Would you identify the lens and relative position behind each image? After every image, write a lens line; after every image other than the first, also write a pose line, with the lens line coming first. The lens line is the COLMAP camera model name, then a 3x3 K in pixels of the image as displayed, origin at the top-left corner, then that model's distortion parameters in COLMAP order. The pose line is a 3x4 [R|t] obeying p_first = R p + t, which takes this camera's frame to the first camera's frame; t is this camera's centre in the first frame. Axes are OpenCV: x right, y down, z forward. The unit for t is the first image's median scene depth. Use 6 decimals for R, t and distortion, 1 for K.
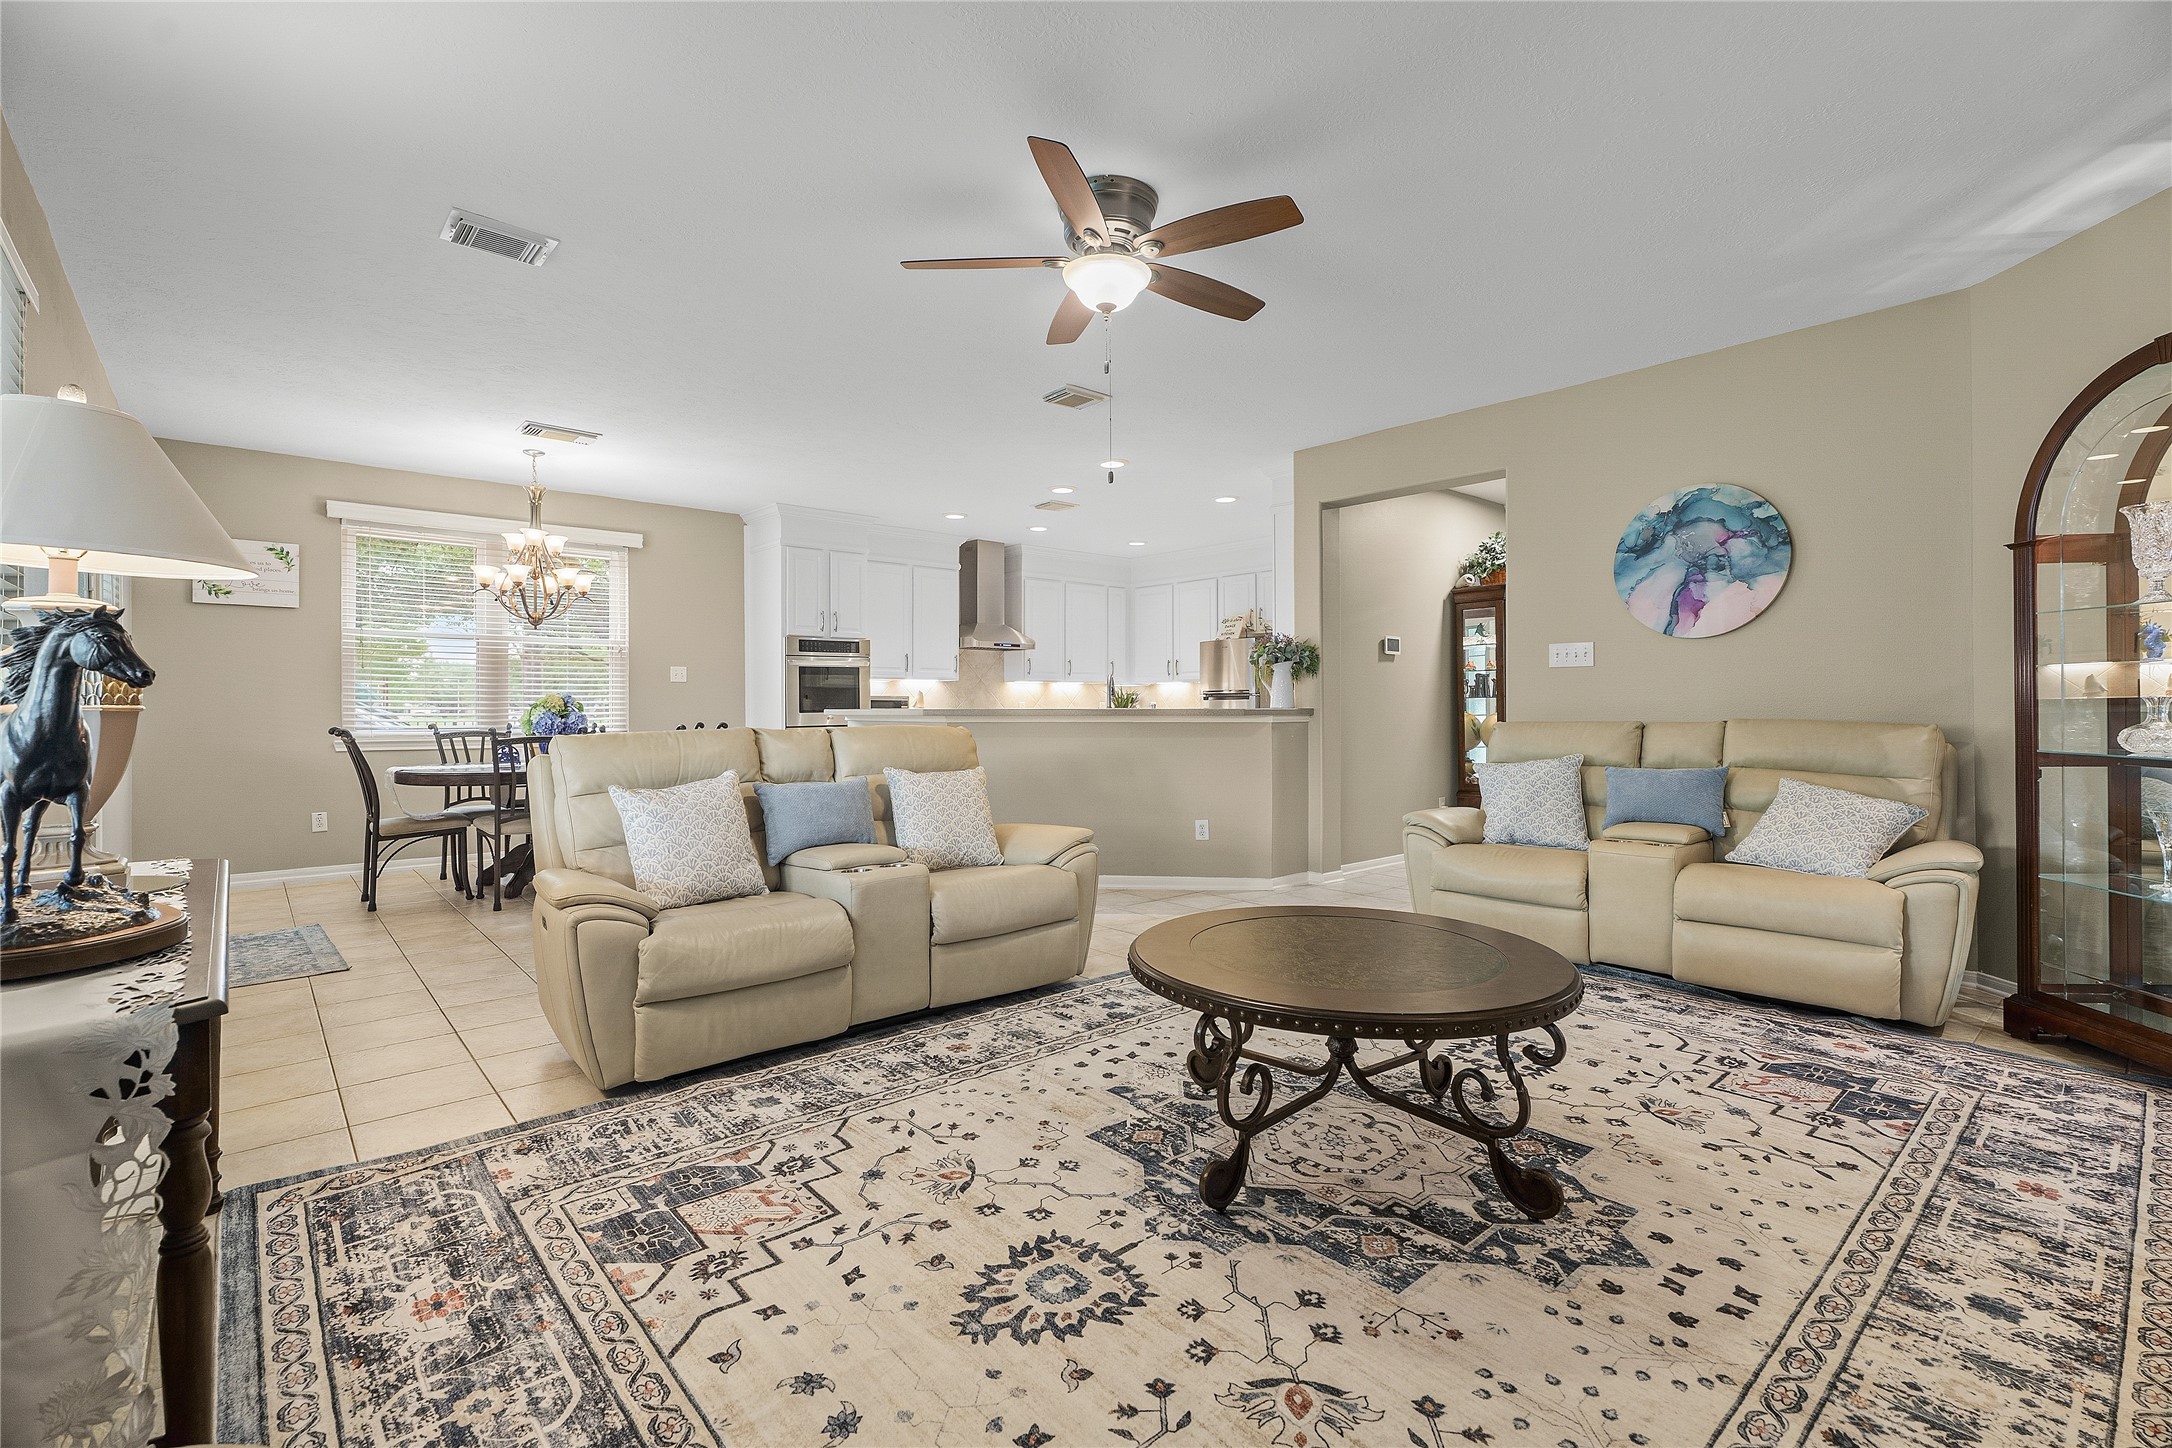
lens RADIAL K [[971.1, 0, 1086.2], [0, 971.1, 711.5], [0, 0, 1]] dist [0.004280, 0.000069]
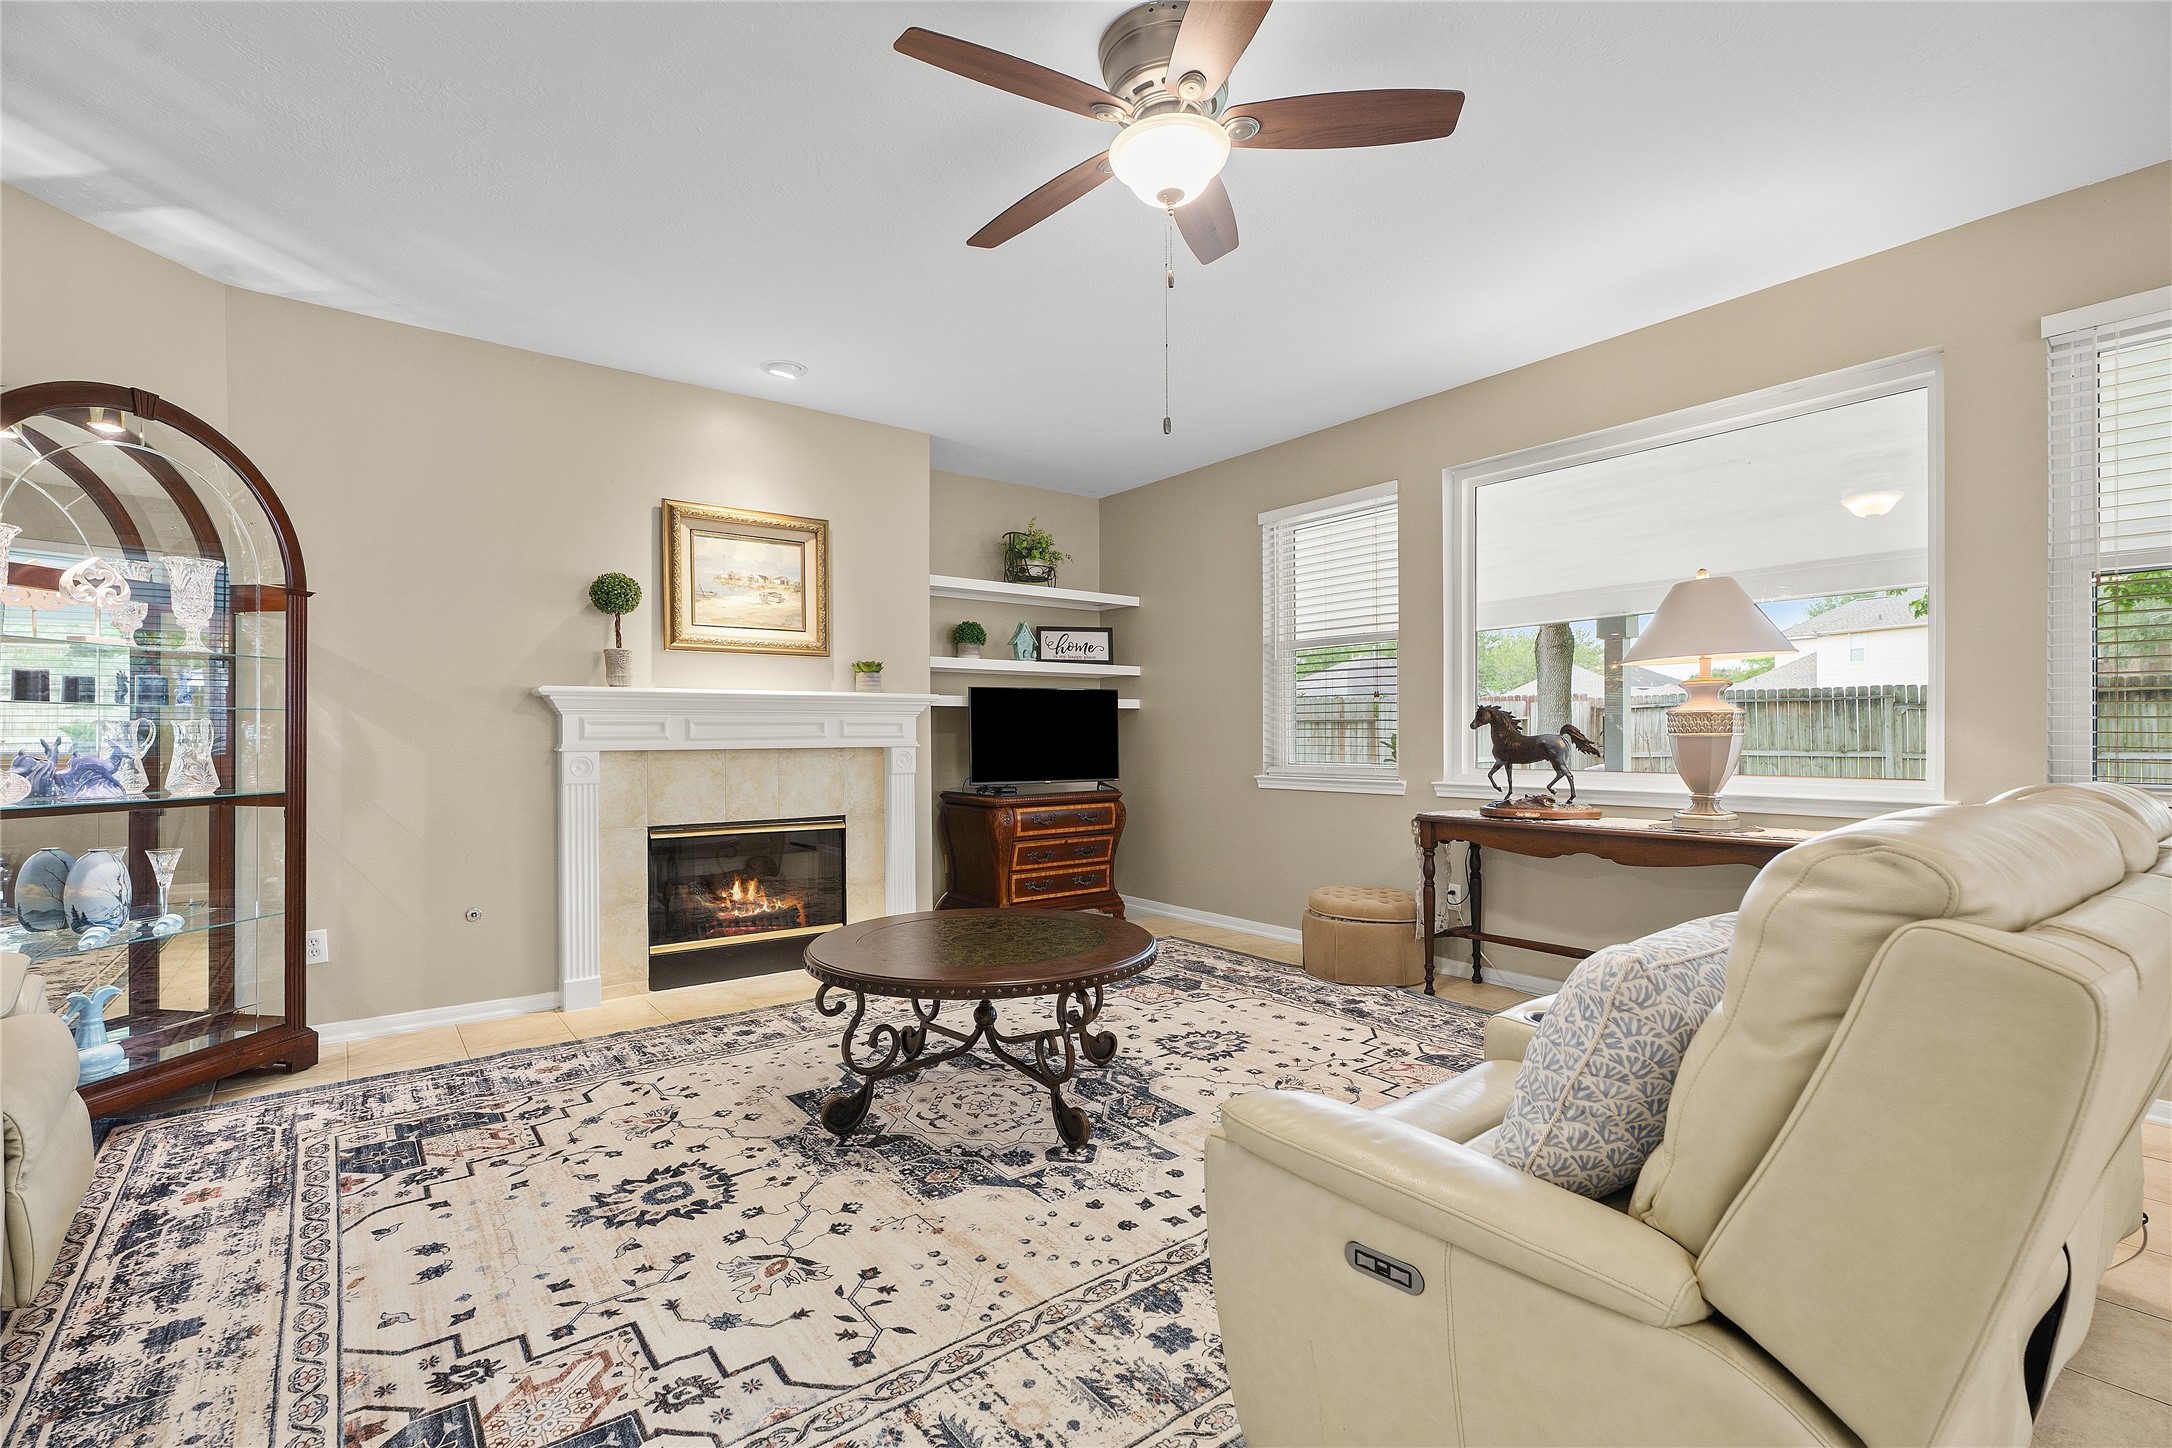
lens RADIAL K [[971.1, 0, 1080.0], [0, 971.1, 729.8], [0, 0, 1]] dist [0.004280, 0.000069]
pose [[-0.997509, 0.009079, 0.069952, 0.051462], [0.009091, 0.999959, -0.000150, -0.018123], [-0.069950, 0.000486, -0.997550, 2.157424]]
